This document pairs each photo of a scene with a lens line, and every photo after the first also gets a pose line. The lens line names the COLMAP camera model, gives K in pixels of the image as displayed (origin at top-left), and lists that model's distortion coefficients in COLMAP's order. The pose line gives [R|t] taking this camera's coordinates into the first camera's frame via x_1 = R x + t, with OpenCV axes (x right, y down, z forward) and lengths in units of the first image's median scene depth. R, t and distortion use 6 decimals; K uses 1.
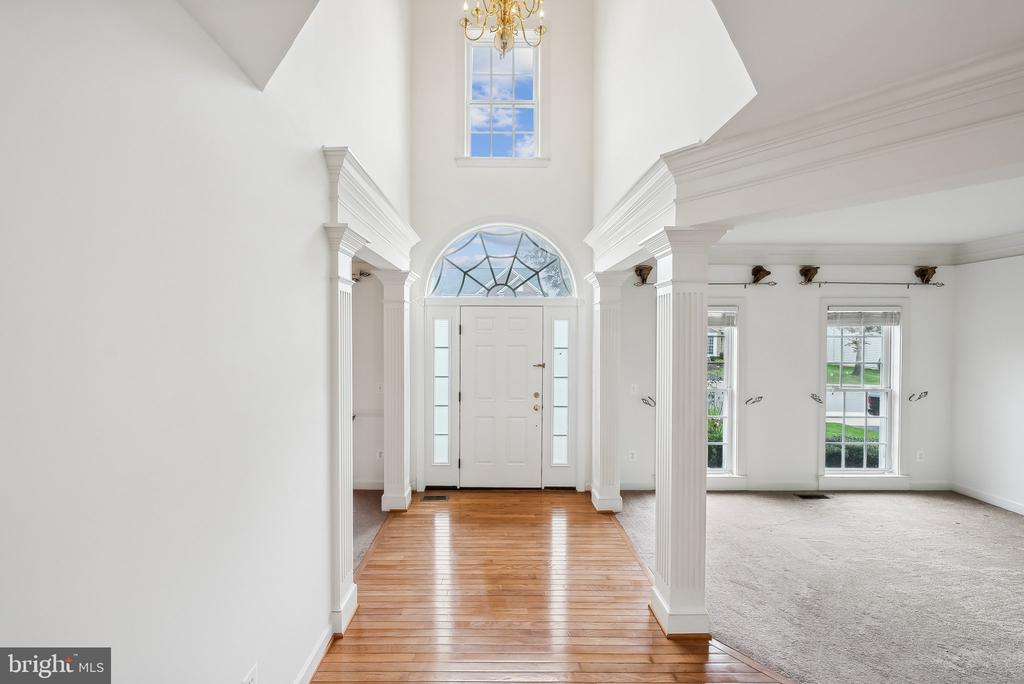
lens RADIAL K [[374.6, 0, 505.9], [0, 374.6, 340.9], [0, 0, 1]] dist [0.002030, 0.000108]
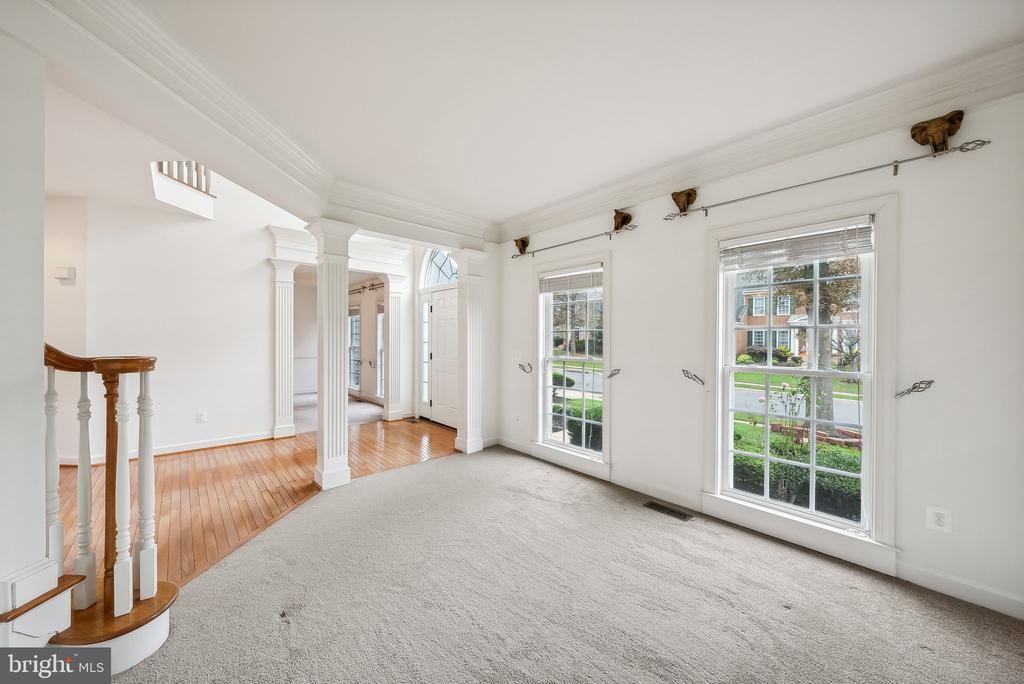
lens RADIAL K [[374.6, 0, 502.8], [0, 374.6, 343.3], [0, 0, 1]] dist [0.002030, 0.000108]
pose [[0.649875, 0.008884, -0.759990, 1.123658], [-0.020784, 0.999765, -0.006086, 0.102789], [0.759757, 0.019751, 0.649907, 0.279397]]
